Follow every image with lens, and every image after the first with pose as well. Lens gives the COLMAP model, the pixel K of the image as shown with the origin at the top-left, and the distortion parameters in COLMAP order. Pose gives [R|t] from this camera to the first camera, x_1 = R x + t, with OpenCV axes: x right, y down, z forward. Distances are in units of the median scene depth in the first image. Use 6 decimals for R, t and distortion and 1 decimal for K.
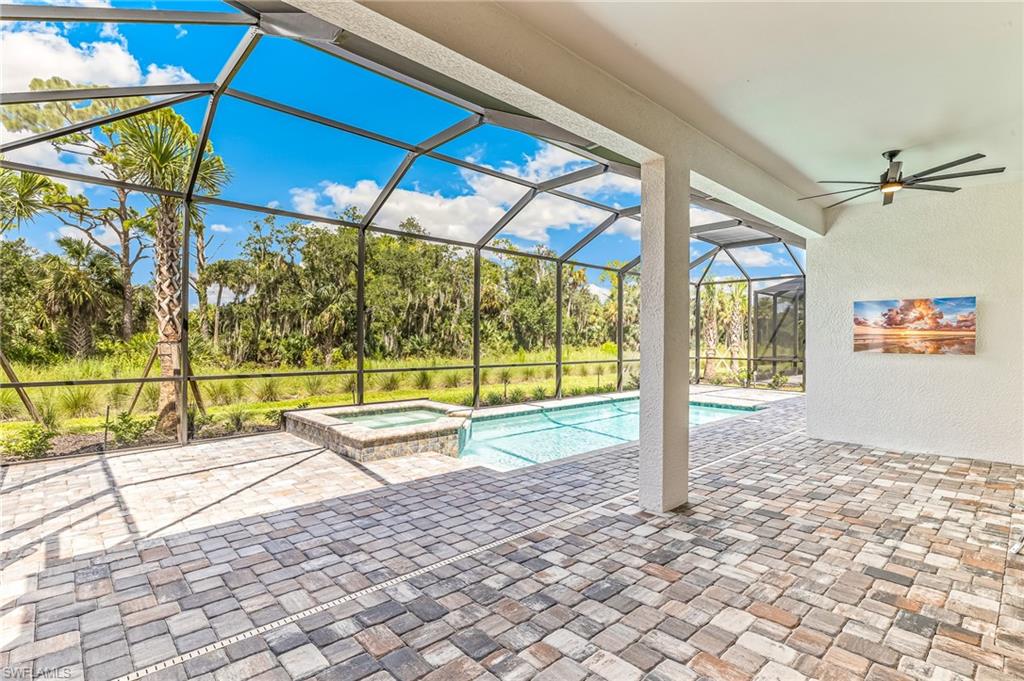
lens RADIAL K [[491.4, 0, 515.2], [0, 491.4, 339.8], [0, 0, 1]] dist [-0.010312, 0.000213]
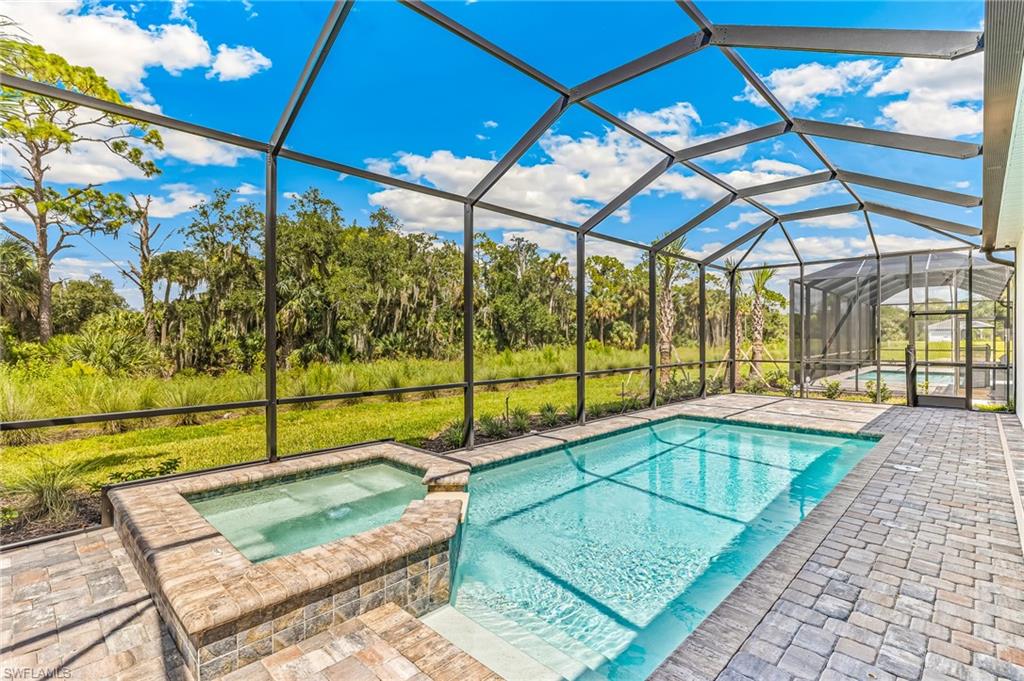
lens RADIAL K [[491.4, 0, 515.2], [0, 491.4, 339.8], [0, 0, 1]] dist [-0.010312, 0.000213]
pose [[0.998802, -0.008477, 0.048192, -0.013307], [0.008259, 0.999955, 0.004704, -0.002017], [-0.048230, -0.004301, 0.998827, 0.094962]]
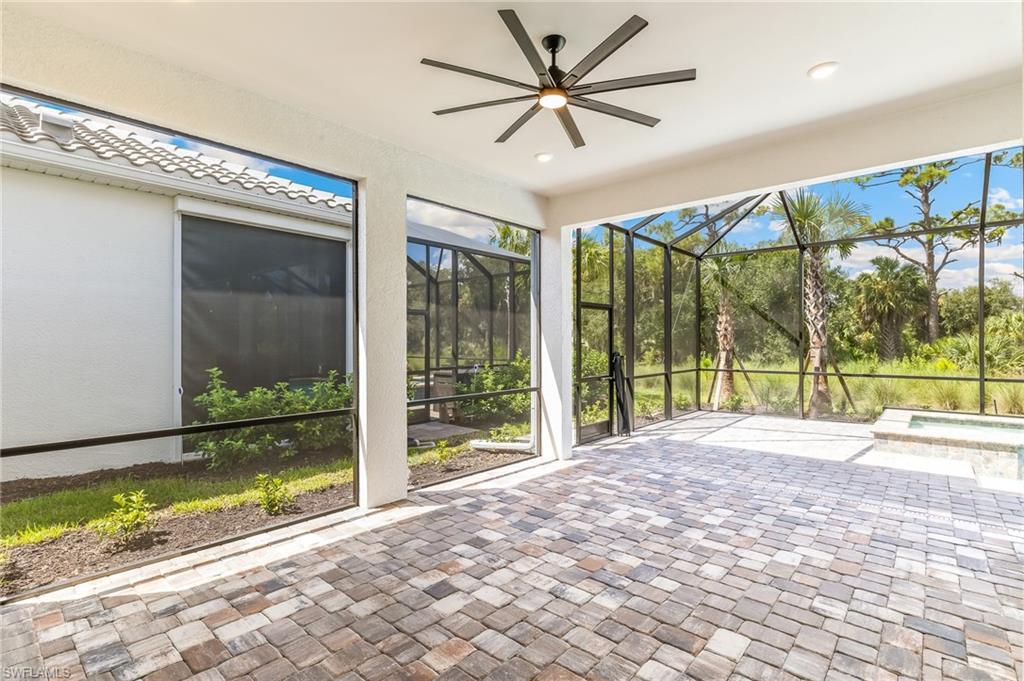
lens RADIAL K [[491.4, 0, 515.2], [0, 491.4, 339.8], [0, 0, 1]] dist [-0.010312, 0.000213]
pose [[0.112042, -0.009554, -0.993658, 0.117709], [0.002347, 0.999954, -0.009350, -0.001260], [0.993701, -0.001285, 0.112059, 0.000630]]
